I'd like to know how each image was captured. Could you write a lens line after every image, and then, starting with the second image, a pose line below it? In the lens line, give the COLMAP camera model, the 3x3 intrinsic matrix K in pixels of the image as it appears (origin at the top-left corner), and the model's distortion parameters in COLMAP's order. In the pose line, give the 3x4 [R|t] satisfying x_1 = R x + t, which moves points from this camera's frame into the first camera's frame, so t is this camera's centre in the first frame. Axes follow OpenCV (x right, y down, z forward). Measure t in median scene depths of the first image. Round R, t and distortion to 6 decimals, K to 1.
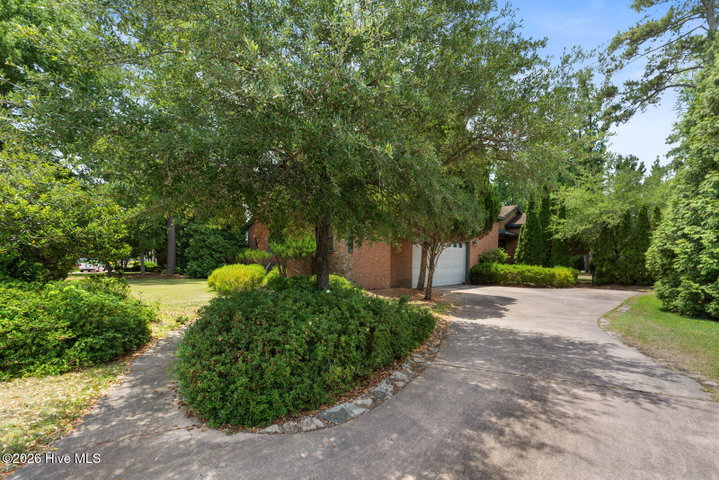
lens RADIAL K [[323.1, 0, 360.0], [0, 323.1, 274.0], [0, 0, 1]] dist [0.001016, 0.000139]
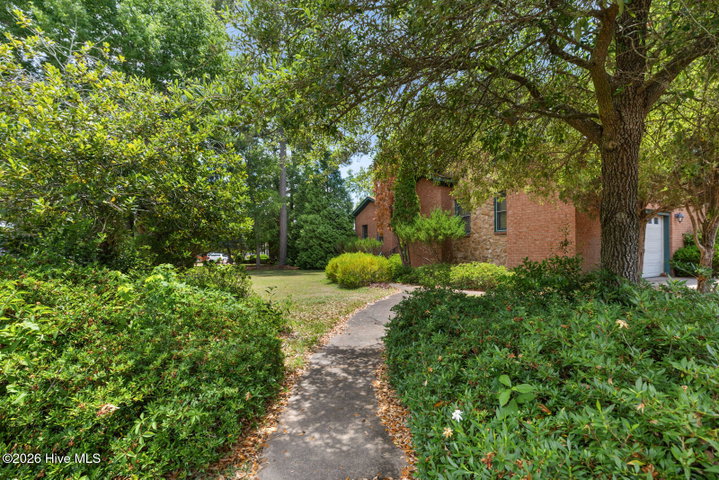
lens RADIAL K [[321.4, 0, 361.1], [0, 321.4, 241.1], [0, 0, 1]] dist [0.001552, 0.000189]
pose [[0.961890, -0.026657, -0.272134, -0.144333], [0.005495, 0.996920, -0.078233, 0.008146], [0.273381, 0.073757, 0.959074, 0.194883]]
